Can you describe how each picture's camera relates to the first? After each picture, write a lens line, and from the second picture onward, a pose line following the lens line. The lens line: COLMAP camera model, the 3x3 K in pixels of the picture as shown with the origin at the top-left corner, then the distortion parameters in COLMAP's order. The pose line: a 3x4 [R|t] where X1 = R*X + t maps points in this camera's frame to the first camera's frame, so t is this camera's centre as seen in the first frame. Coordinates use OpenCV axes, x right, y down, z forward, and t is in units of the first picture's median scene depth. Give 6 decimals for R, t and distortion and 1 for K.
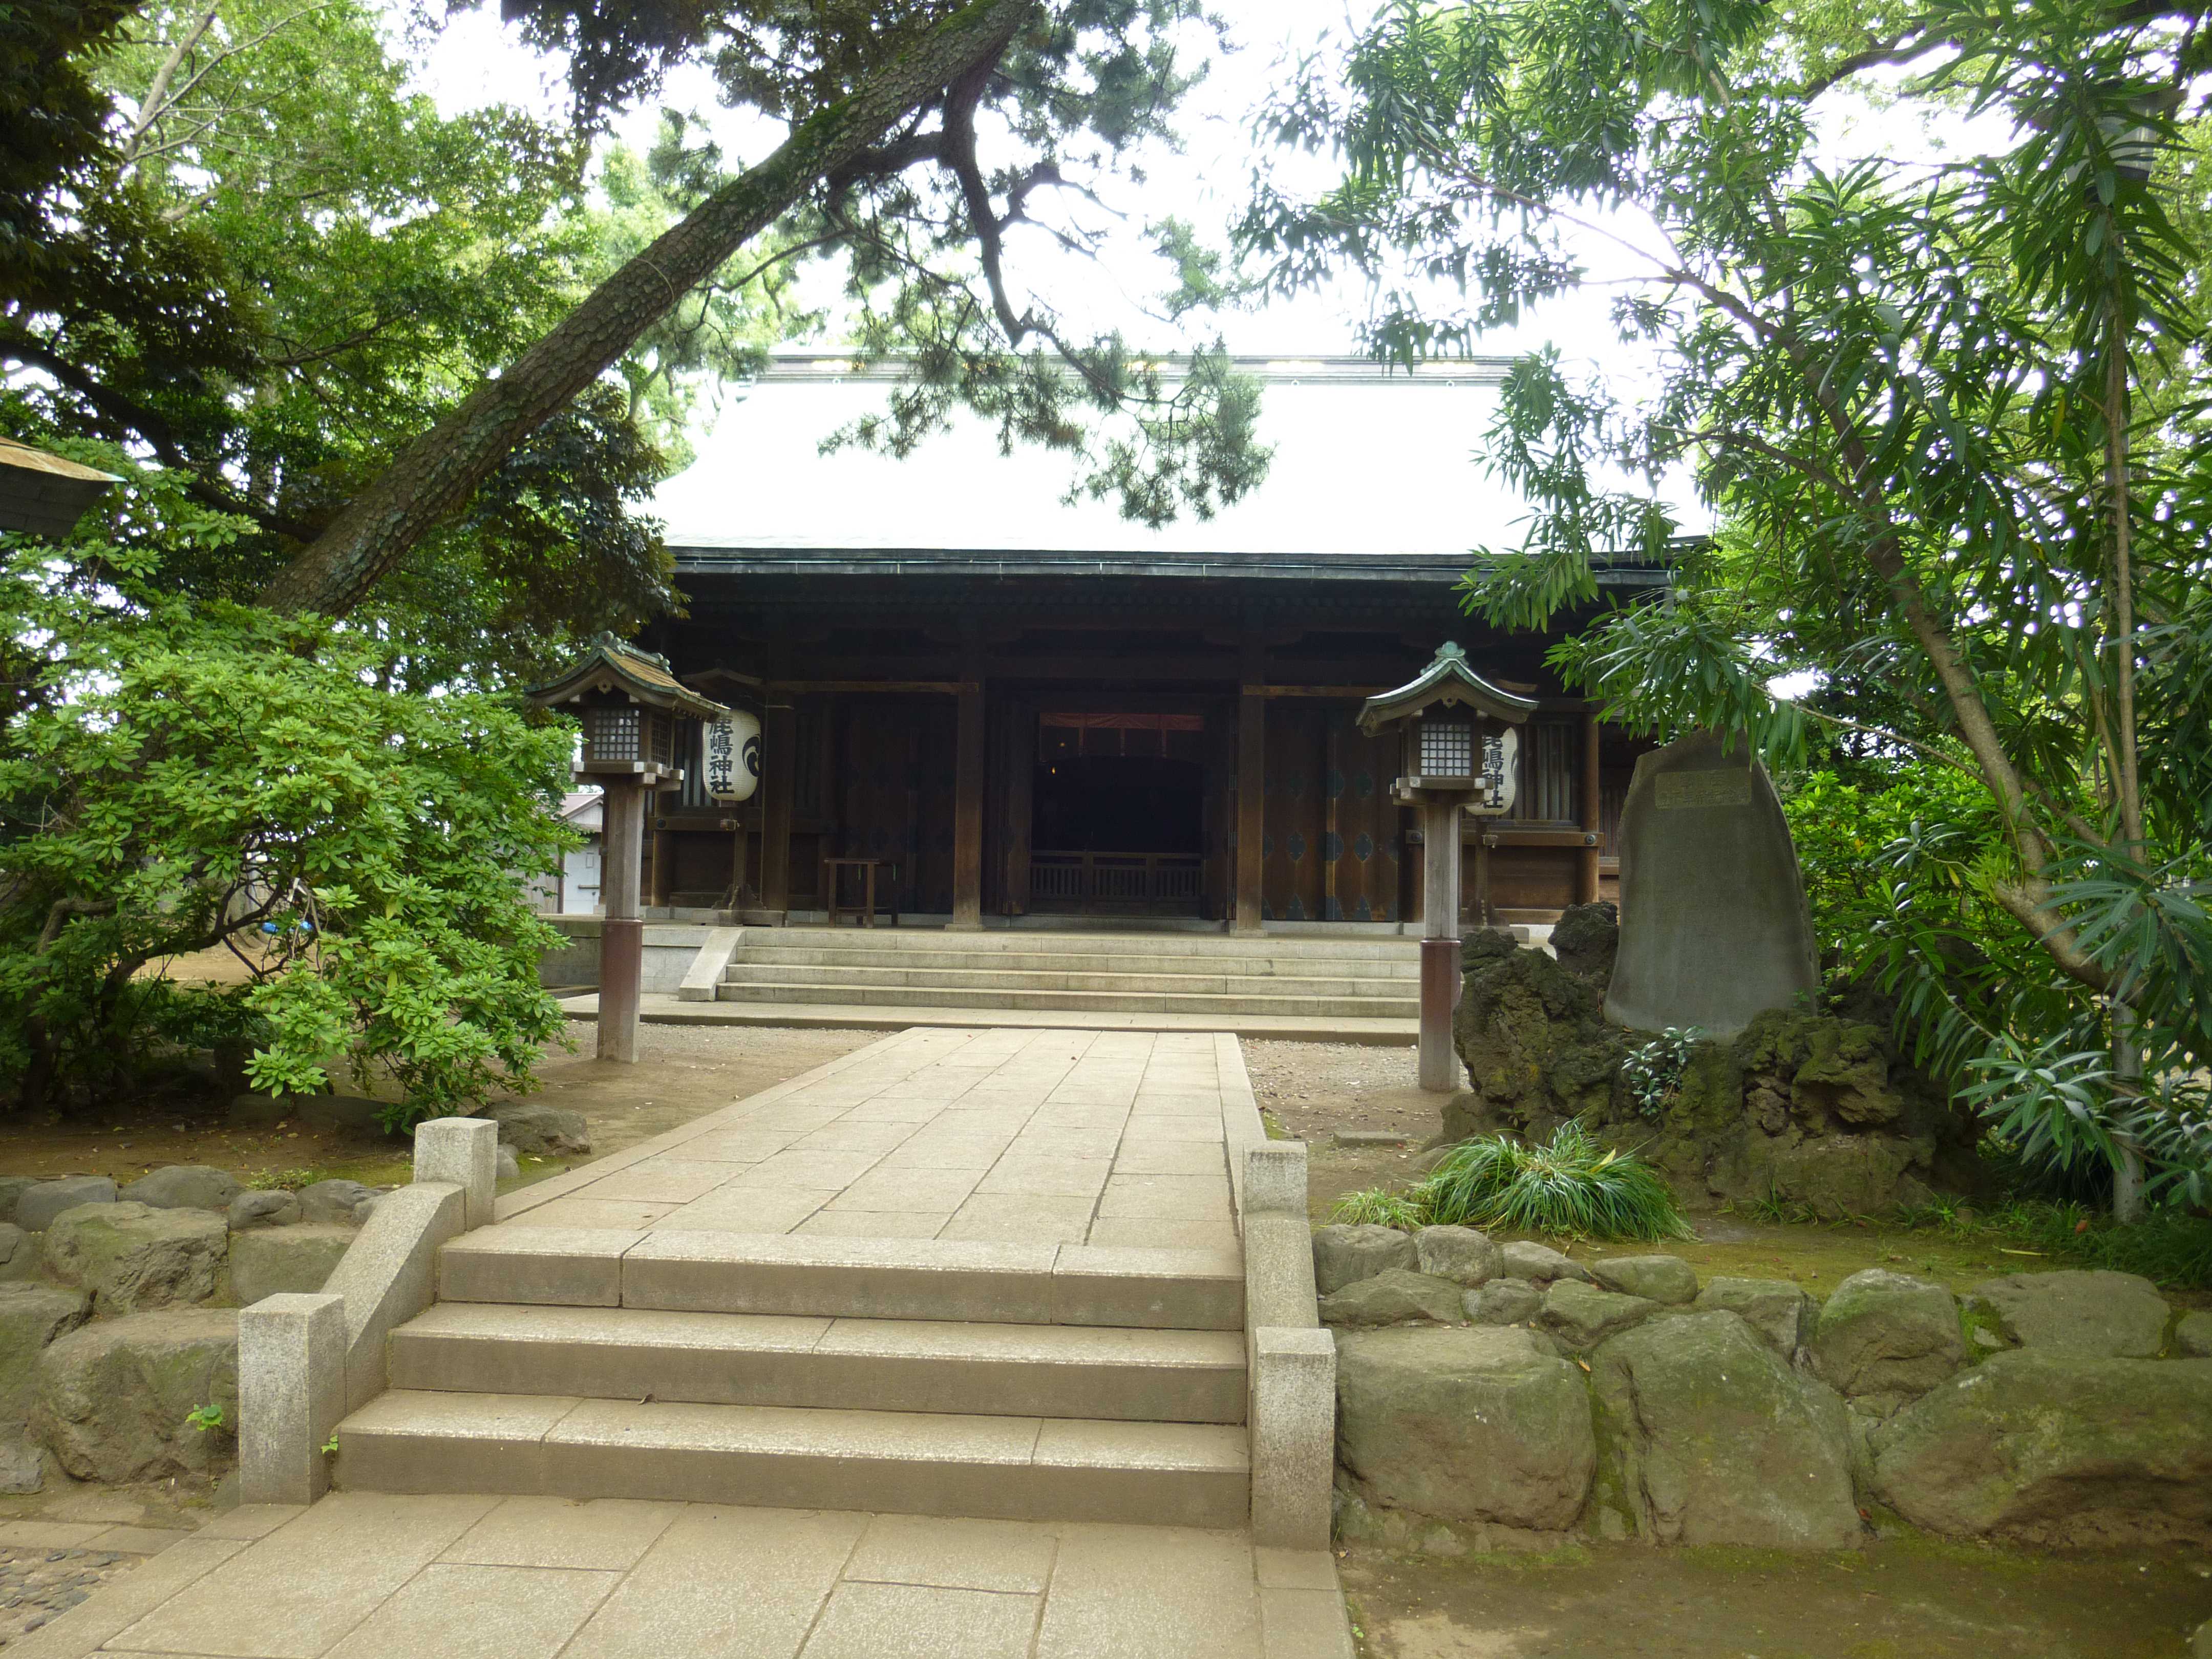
lens RADIAL K [[1651.5, 0, 1106.8], [0, 1651.5, 843.6], [0, 0, 1]] dist [-0.051949, 0.020729]
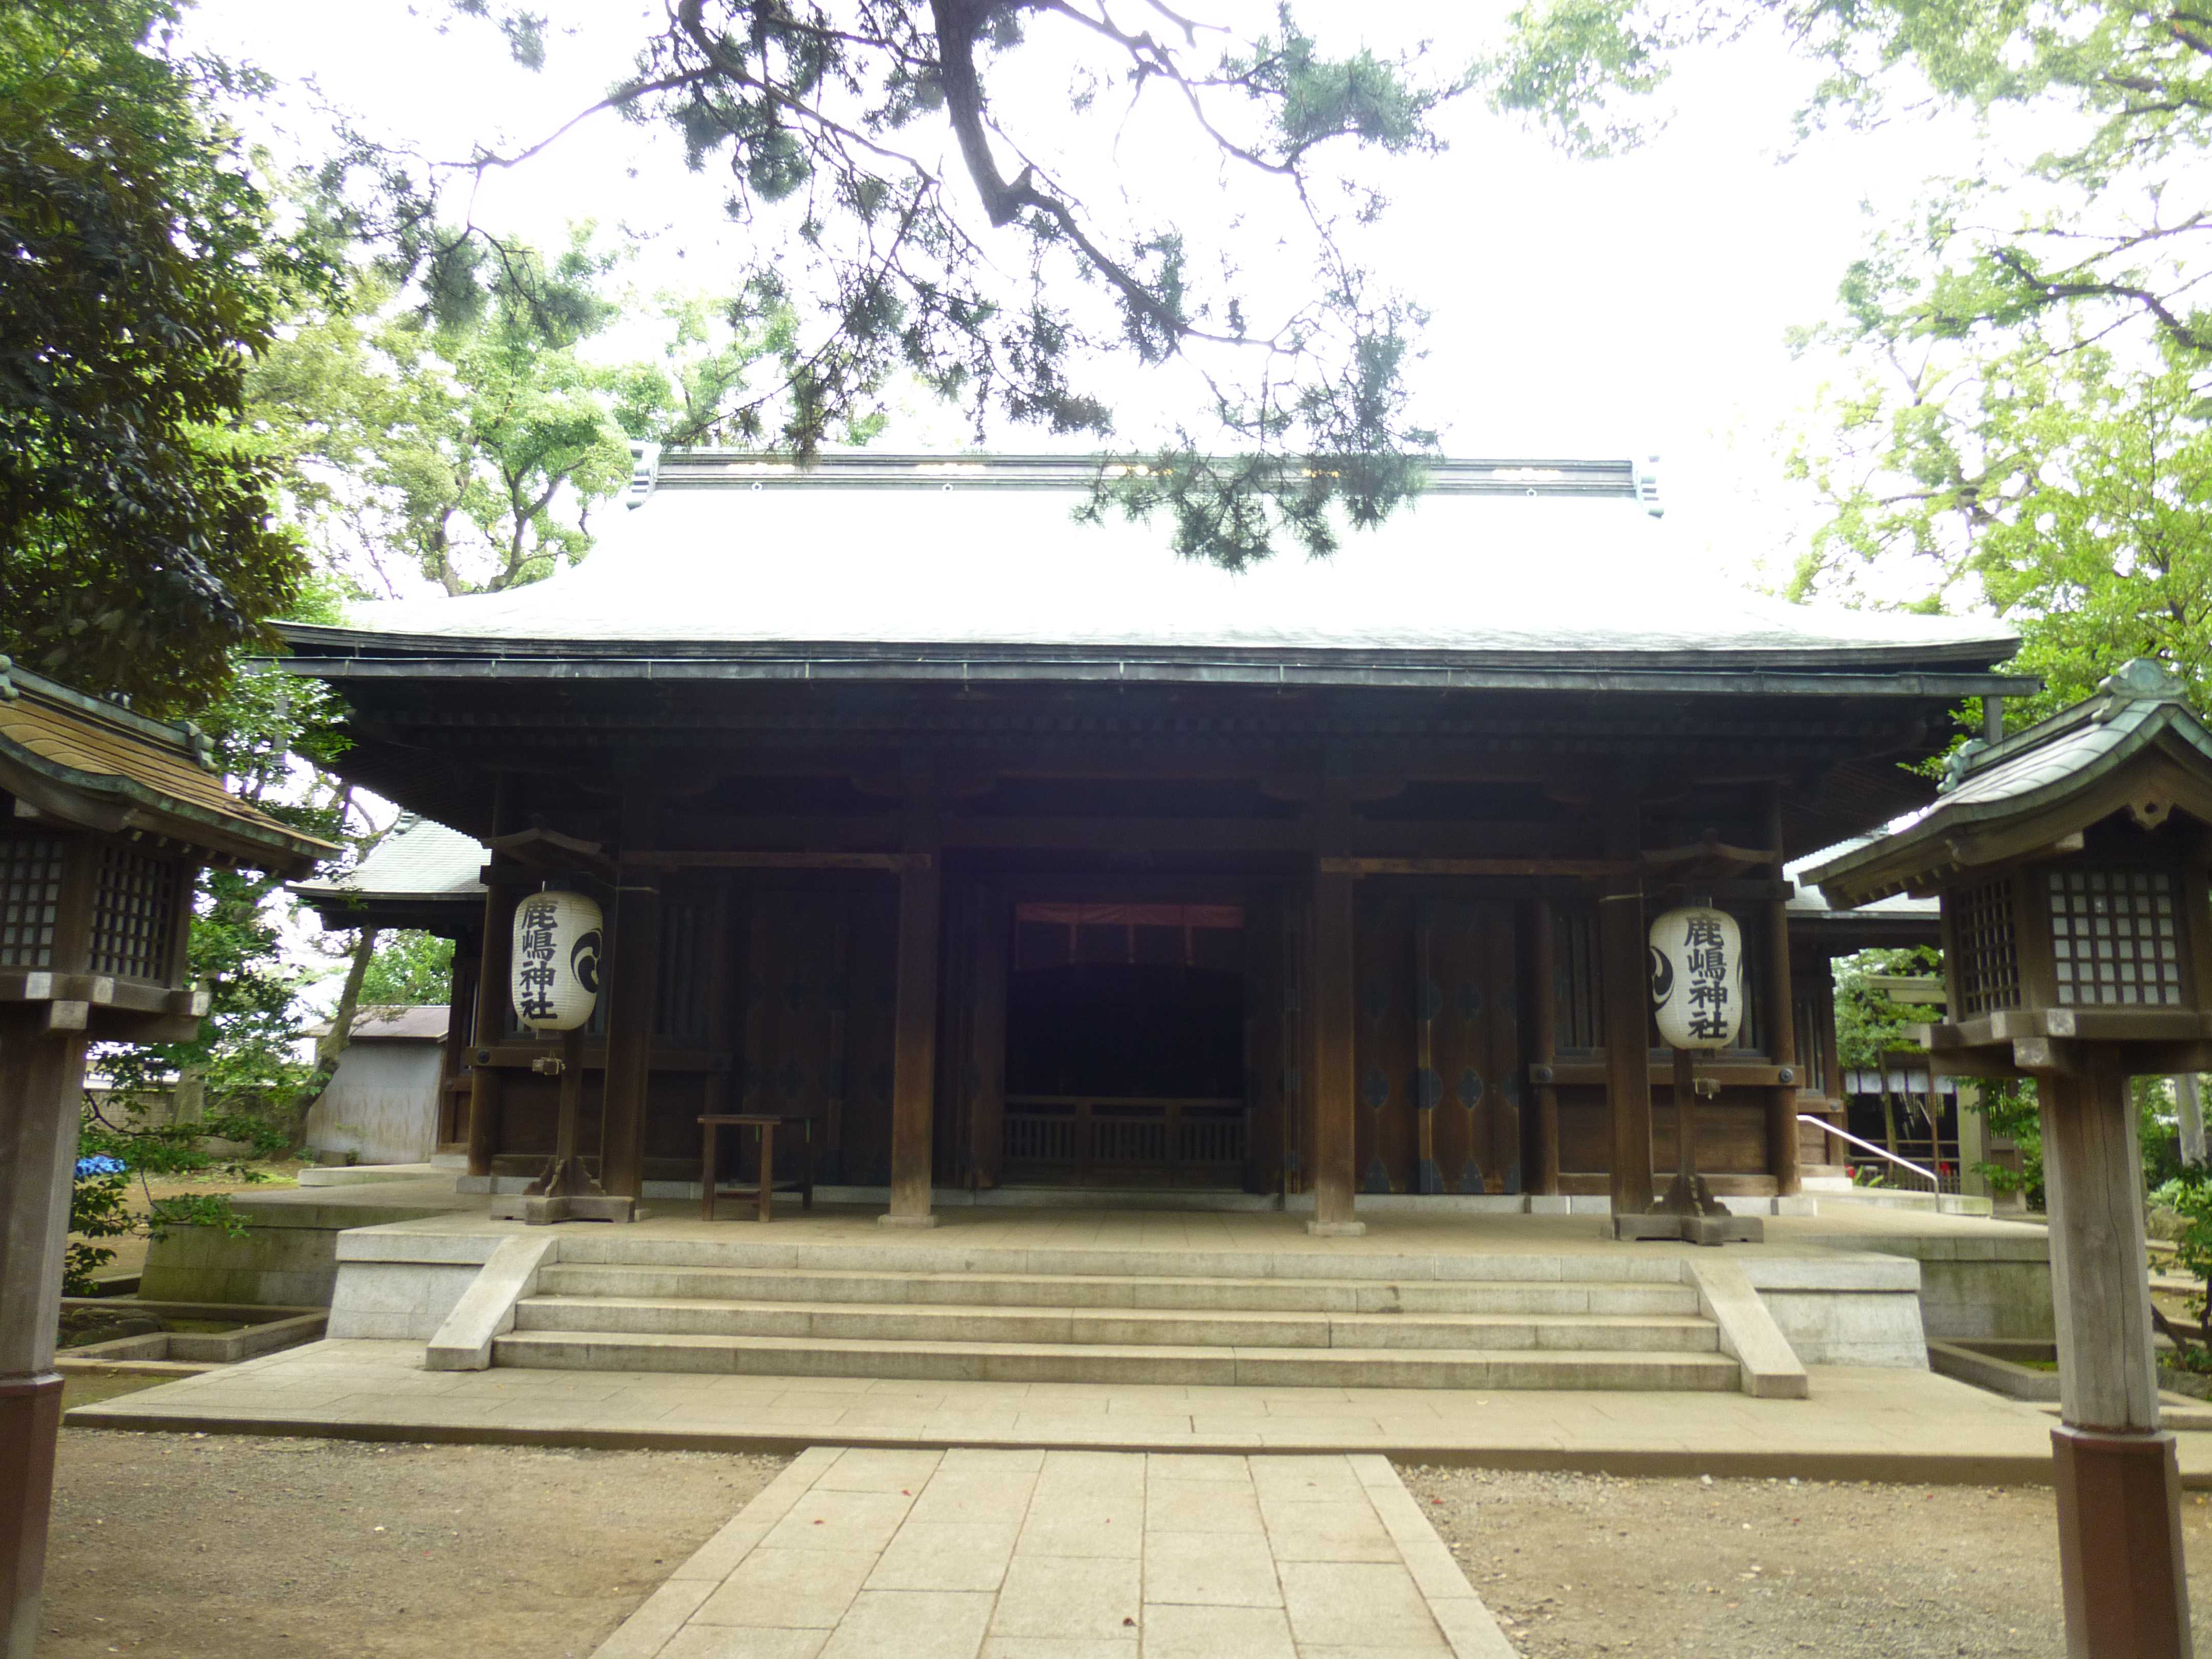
lens RADIAL K [[1651.5, 0, 1108.8], [0, 1651.5, 851.7], [0, 0, 1]] dist [-0.051949, 0.020729]
pose [[0.999608, 0.000256, 0.028011, -0.030450], [0.003122, 0.992711, -0.120477, -0.021258], [-0.027838, 0.120517, 0.992321, 0.418115]]
